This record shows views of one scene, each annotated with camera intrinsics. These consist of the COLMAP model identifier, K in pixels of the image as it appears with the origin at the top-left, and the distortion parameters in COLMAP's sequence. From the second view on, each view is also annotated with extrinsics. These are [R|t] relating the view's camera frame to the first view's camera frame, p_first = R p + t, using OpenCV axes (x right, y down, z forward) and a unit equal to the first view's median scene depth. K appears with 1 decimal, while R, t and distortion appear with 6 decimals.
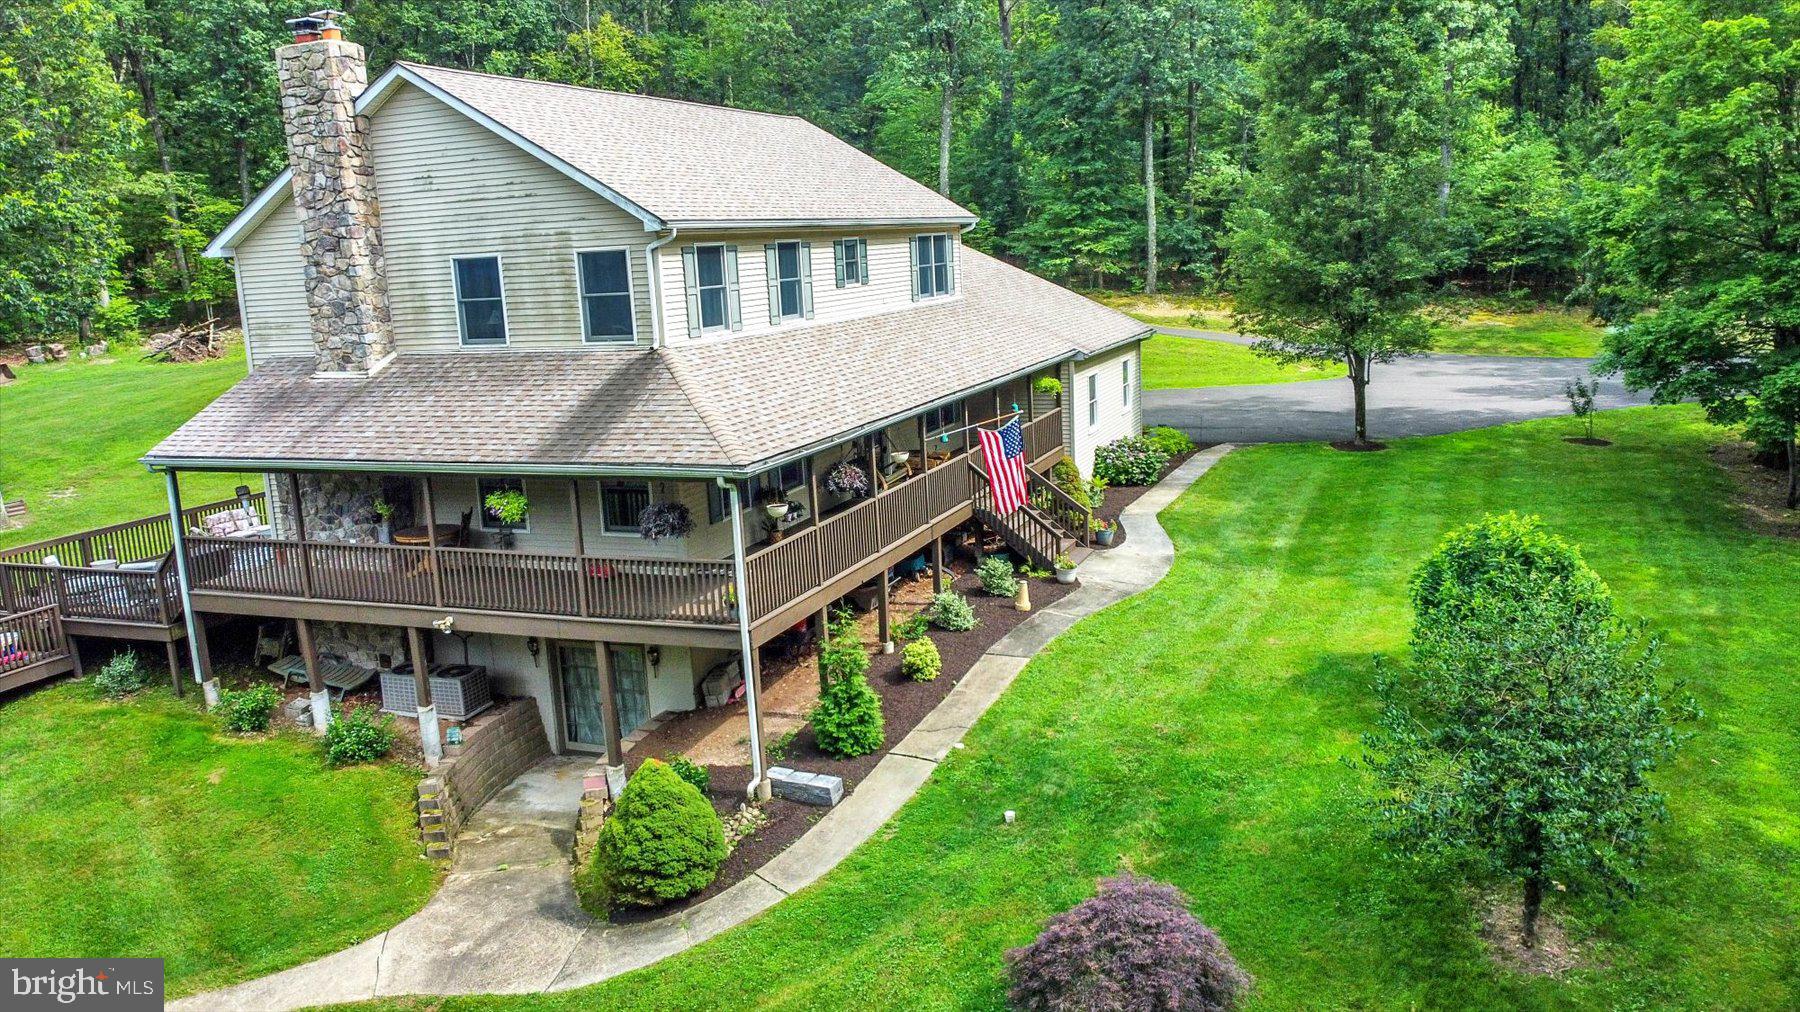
lens RADIAL K [[1364.5, 0, 895.7], [0, 1364.5, 511.1], [0, 0, 1]] dist [0.005779, -0.009710]
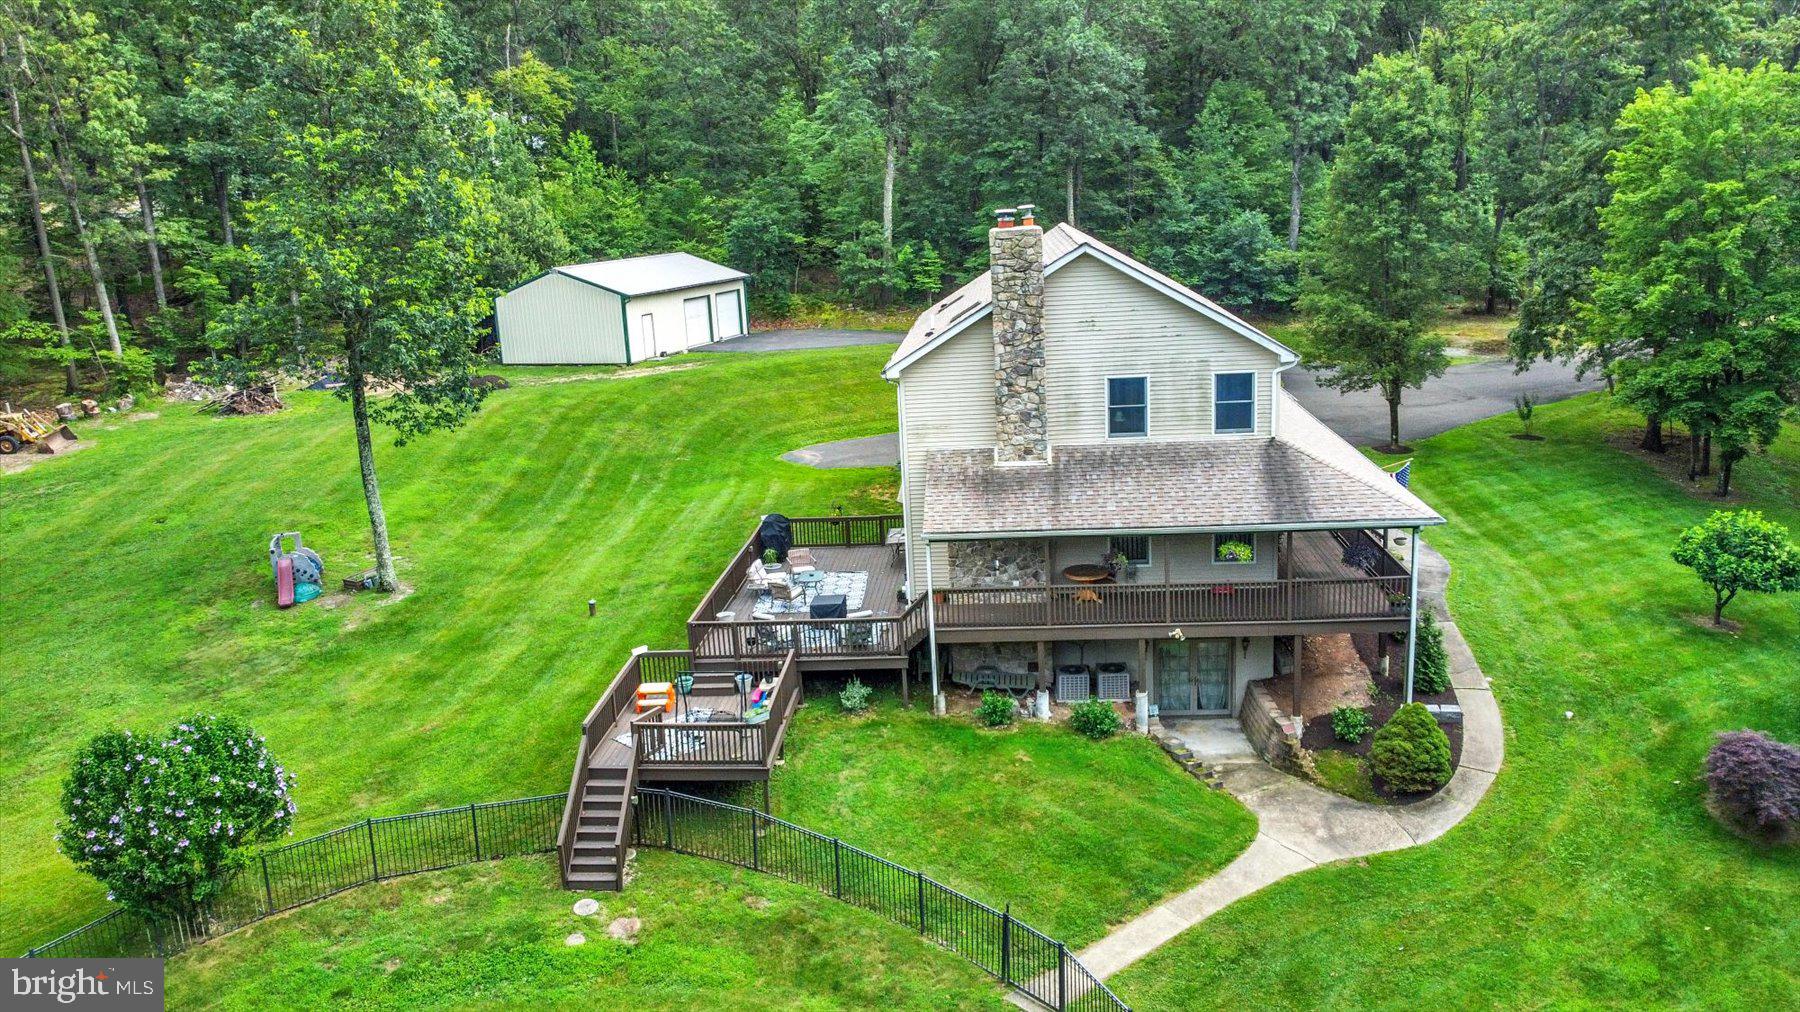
lens RADIAL K [[1364.5, 0, 895.7], [0, 1364.5, 511.1], [0, 0, 1]] dist [0.005779, -0.009710]
pose [[0.953614, -0.067776, 0.293302, -0.953639], [0.061026, 0.997619, 0.032117, -0.105495], [-0.294780, -0.012728, 0.955480, -0.287695]]
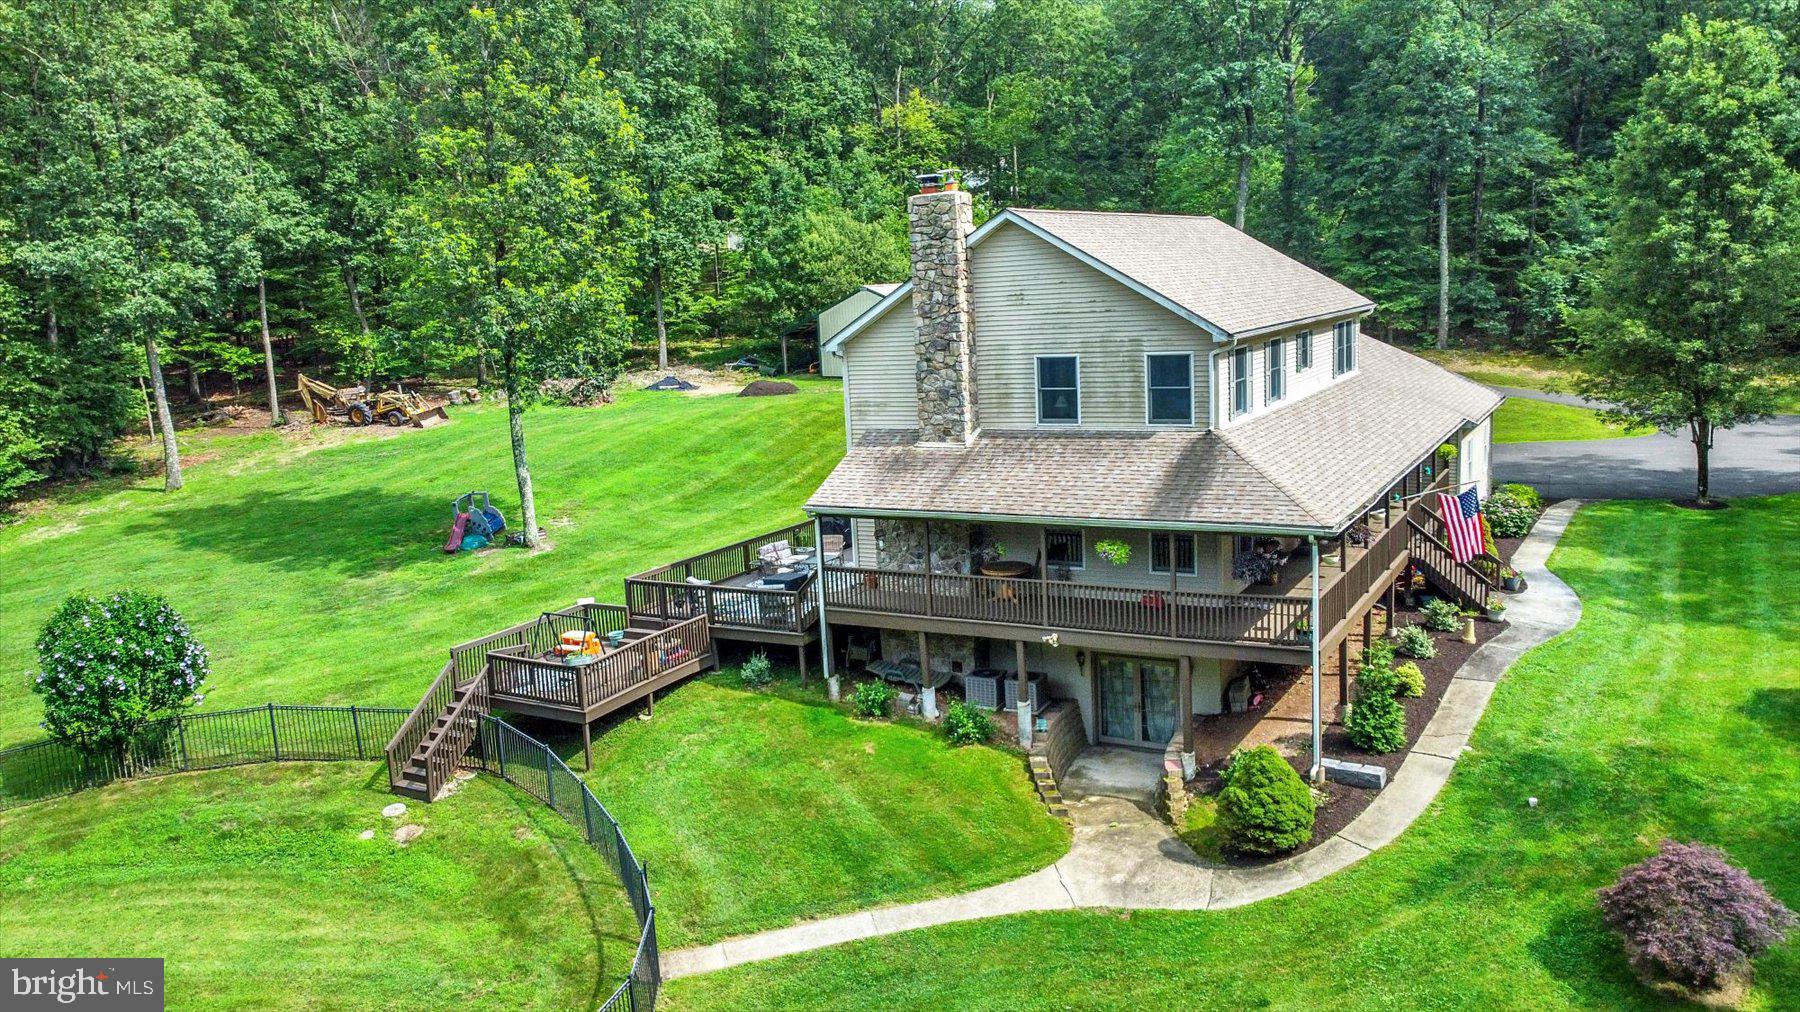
lens RADIAL K [[1364.5, 0, 895.7], [0, 1364.5, 511.1], [0, 0, 1]] dist [0.005779, -0.009710]
pose [[0.992017, 0.020742, -0.124384, -0.291569], [-0.023291, 0.999547, -0.019077, -0.010884], [0.123932, 0.021822, 0.992051, -0.296667]]
